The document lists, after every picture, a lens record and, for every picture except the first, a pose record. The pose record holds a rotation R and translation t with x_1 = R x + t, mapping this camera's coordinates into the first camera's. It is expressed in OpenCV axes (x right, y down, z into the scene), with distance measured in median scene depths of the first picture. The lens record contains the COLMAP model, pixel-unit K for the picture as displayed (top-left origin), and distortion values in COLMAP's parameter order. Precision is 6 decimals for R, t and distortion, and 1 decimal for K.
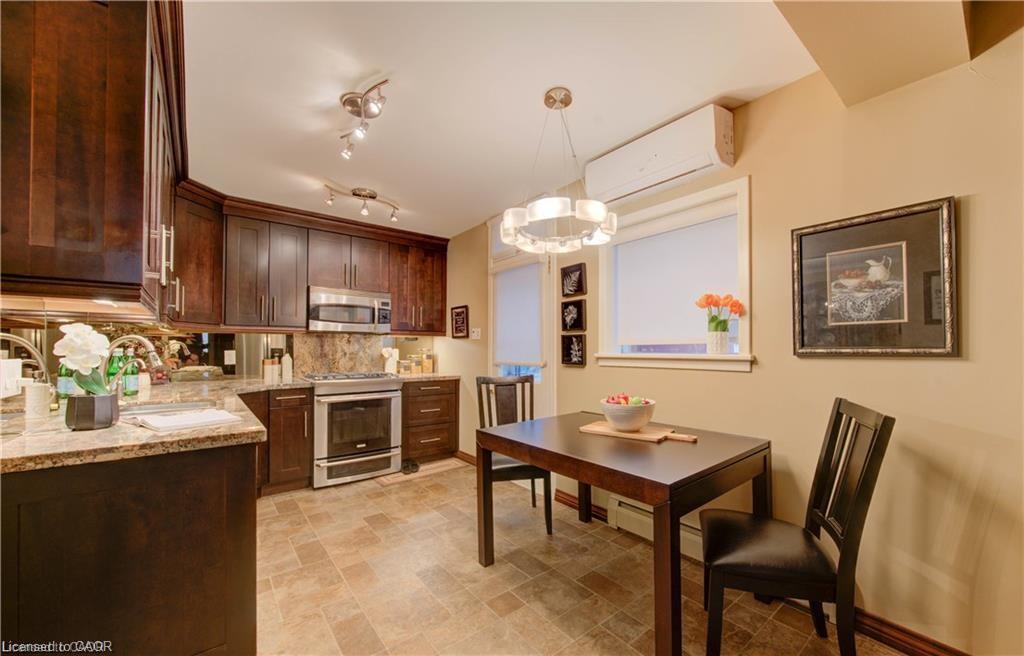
lens RADIAL K [[391.9, 0, 515.3], [0, 391.9, 335.6], [0, 0, 1]] dist [-0.008678, -0.000101]
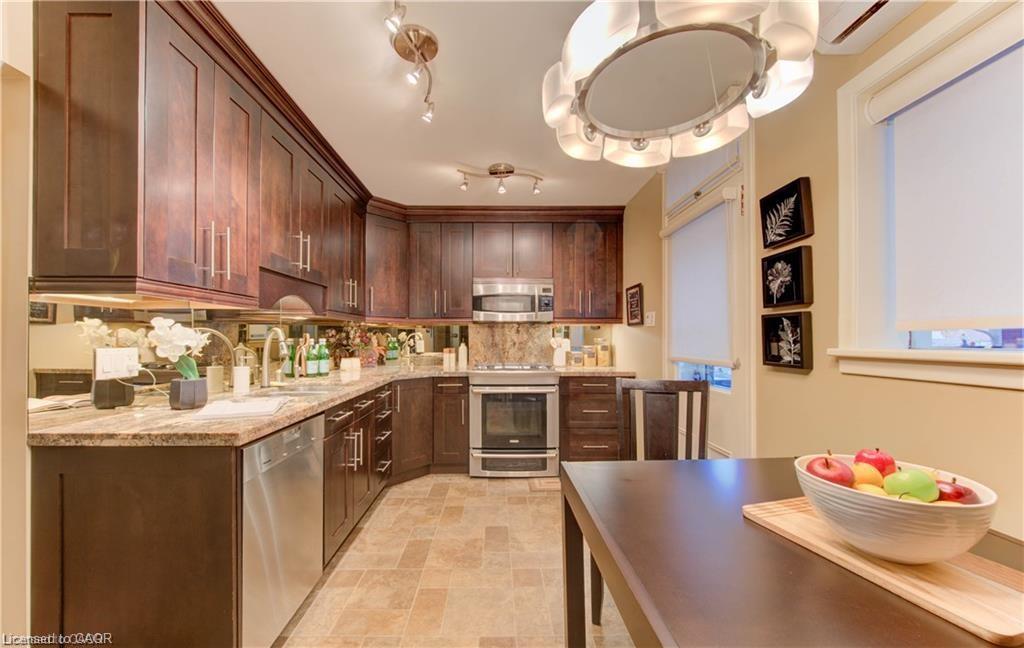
lens RADIAL K [[361.4, 0, 505.4], [0, 361.4, 331.9], [0, 0, 1]] dist [-0.003671, -0.000189]
pose [[0.782758, -0.011594, -0.622218, 0.146380], [0.021681, 0.999728, 0.008646, 0.010309], [0.621948, -0.020258, 0.782796, 0.335060]]
